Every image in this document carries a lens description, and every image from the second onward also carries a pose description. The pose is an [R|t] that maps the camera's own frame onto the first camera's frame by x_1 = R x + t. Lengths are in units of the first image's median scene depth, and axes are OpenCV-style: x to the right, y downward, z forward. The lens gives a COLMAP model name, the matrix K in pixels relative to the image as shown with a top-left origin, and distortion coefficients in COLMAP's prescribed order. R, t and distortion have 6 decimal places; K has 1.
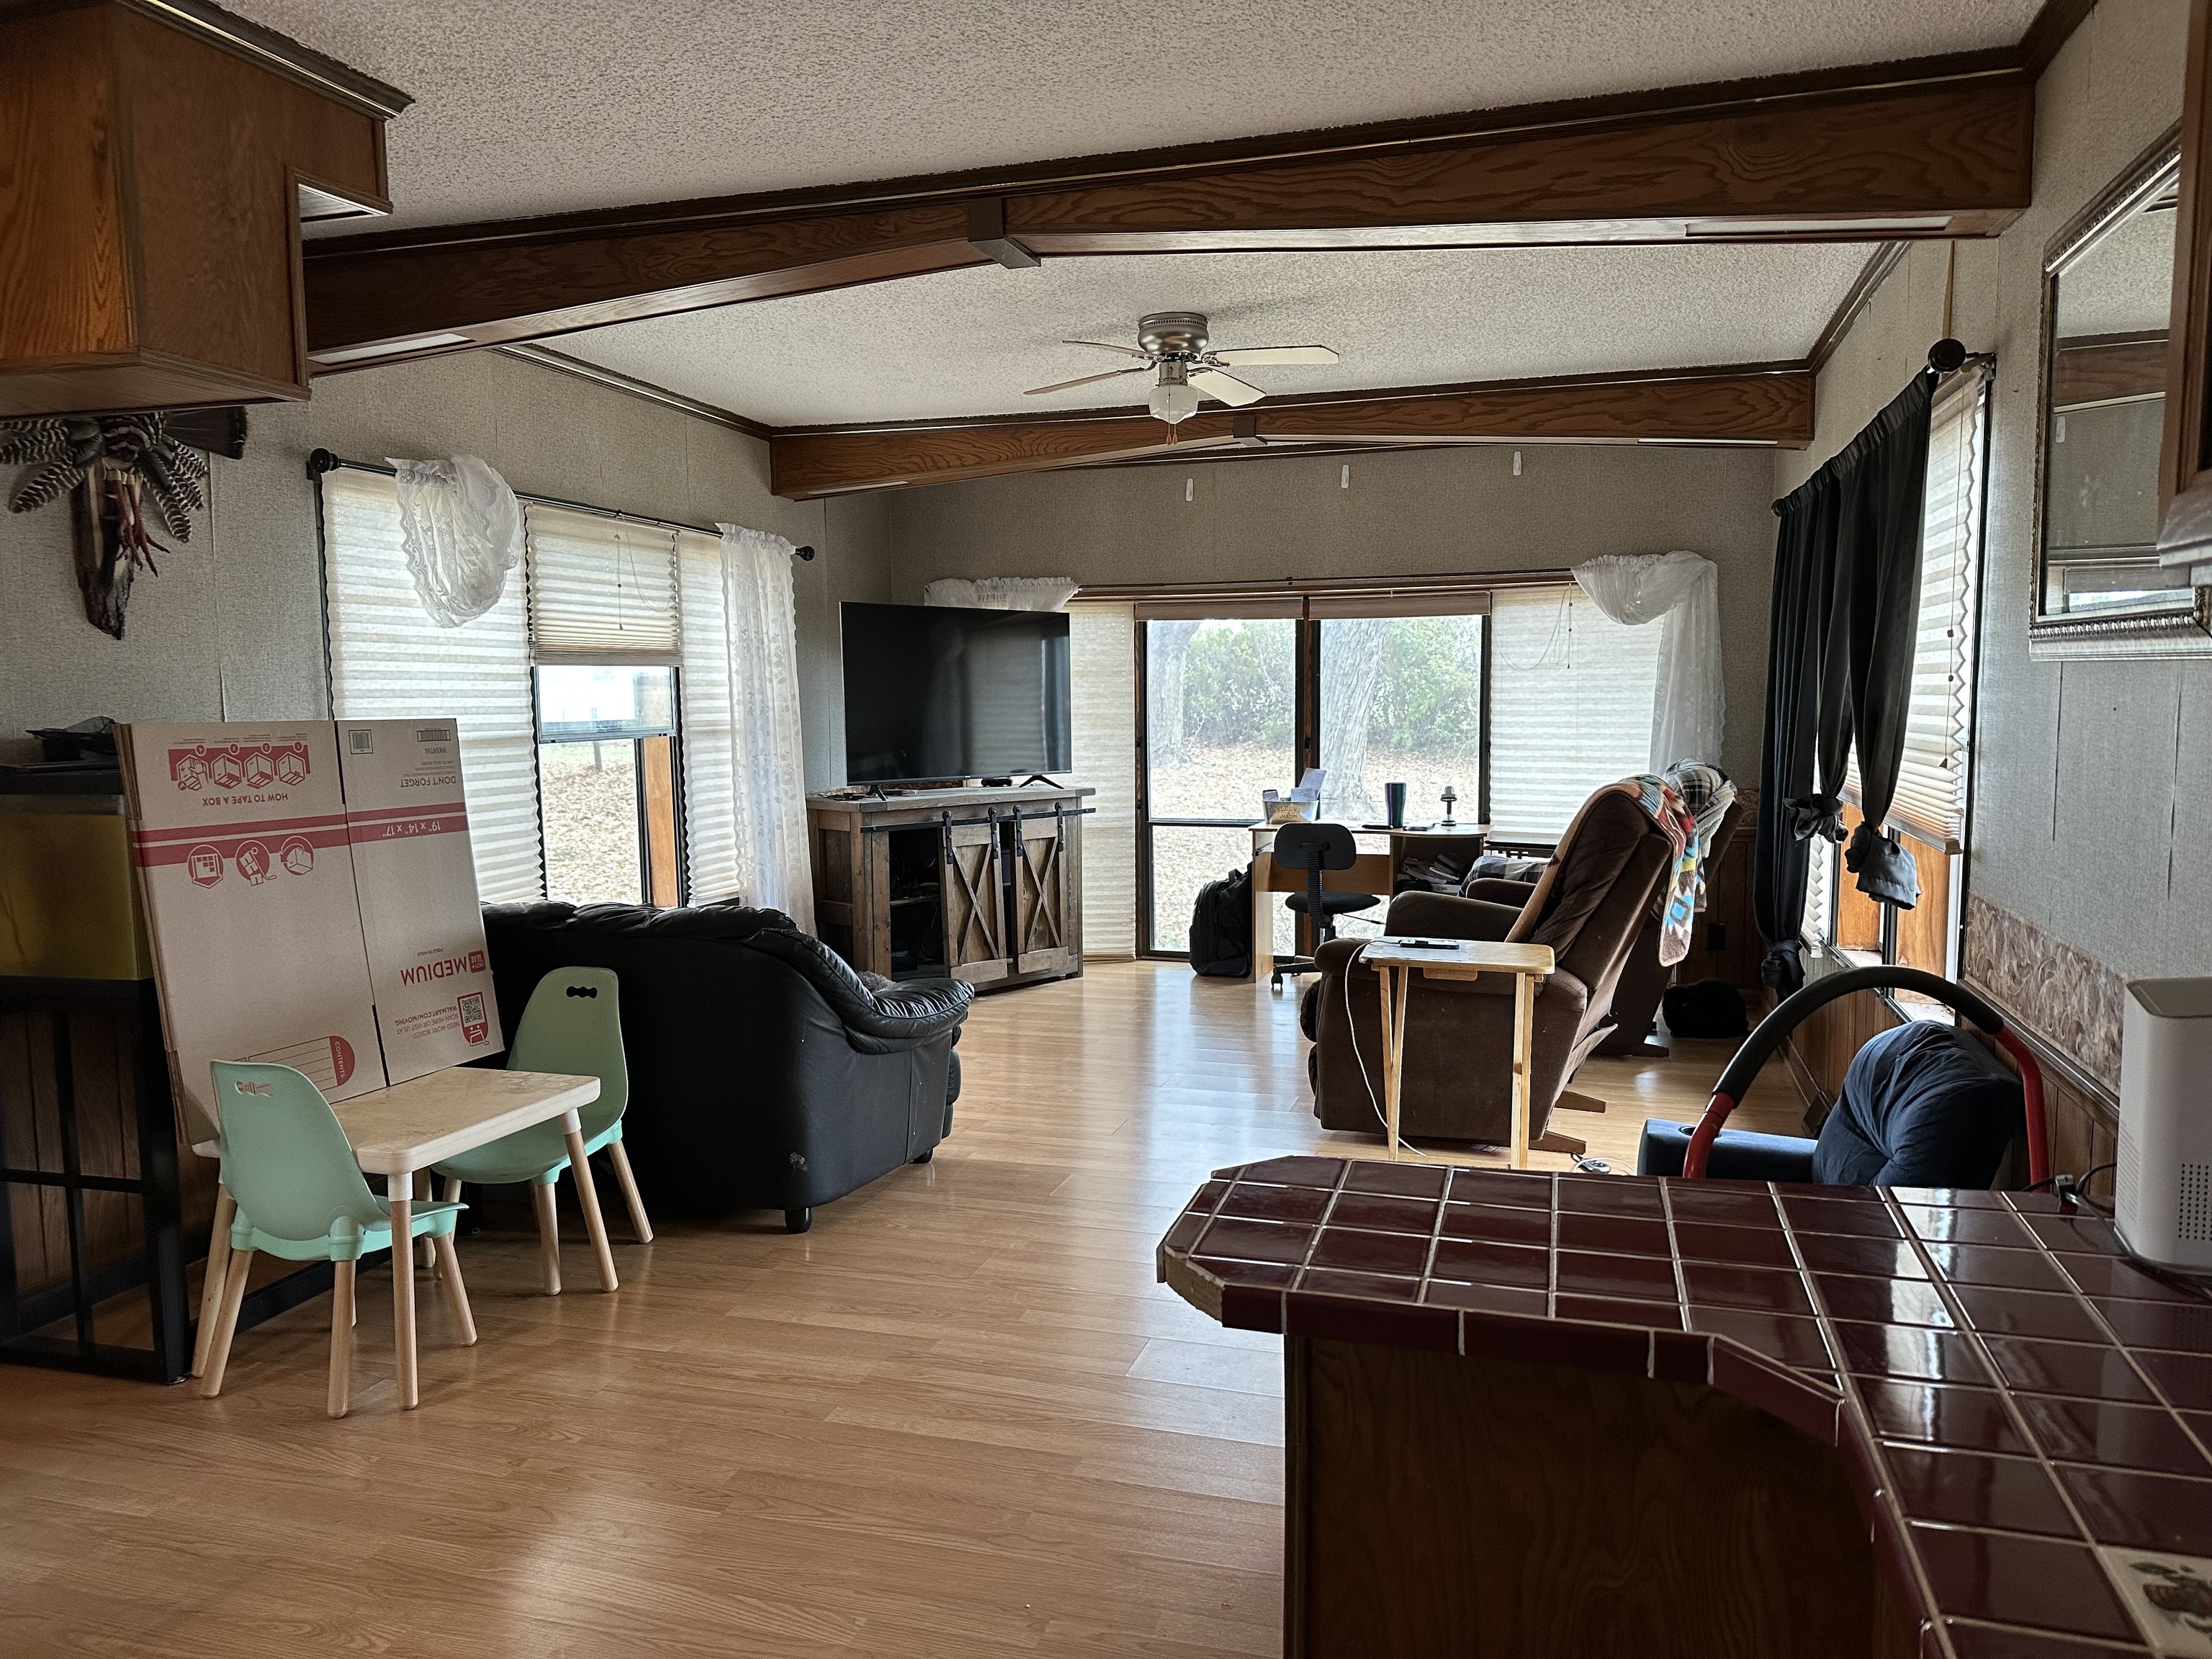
lens RADIAL K [[1559.3, 0, 1106.2], [0, 1559.3, 834.9], [0, 0, 1]] dist [0.089169, -0.018949]
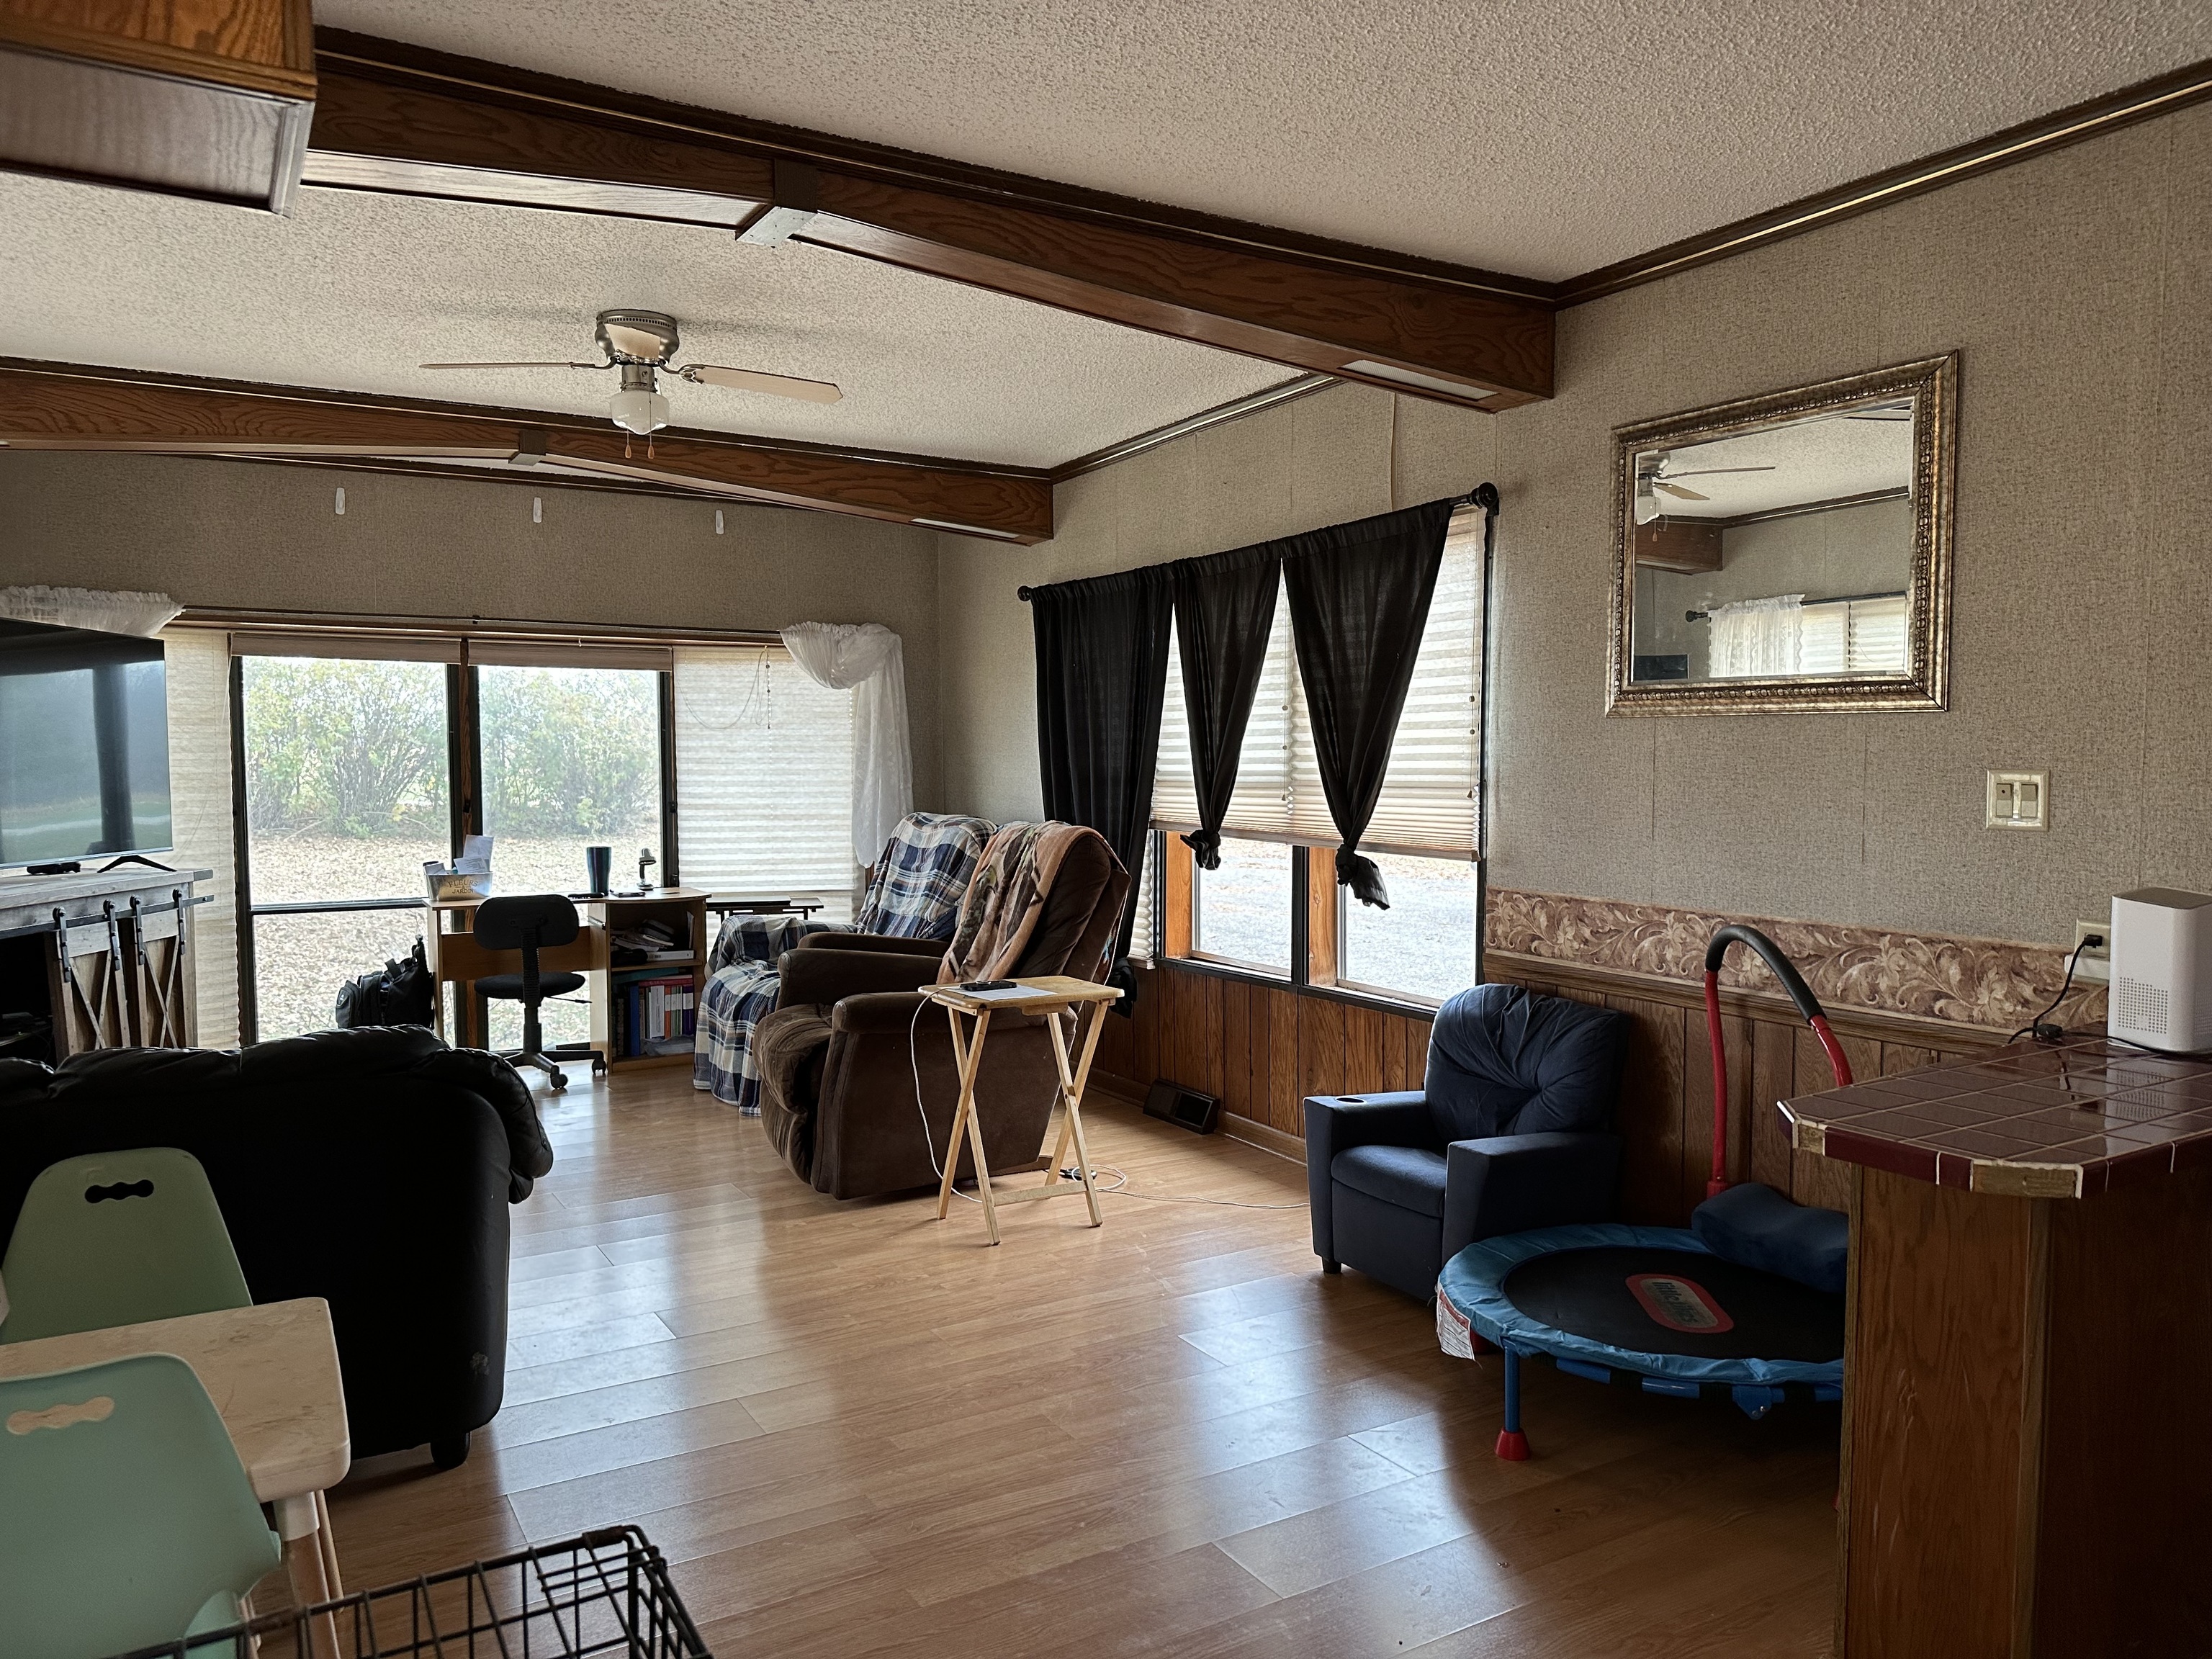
lens RADIAL K [[1559.3, 0, 1103.9], [0, 1559.3, 847.0], [0, 0, 1]] dist [0.089169, -0.018949]
pose [[0.684013, -0.037222, 0.728519, -0.293015], [0.066054, 0.997755, -0.011041, -0.003195], [-0.726473, 0.055674, 0.684936, 0.144956]]
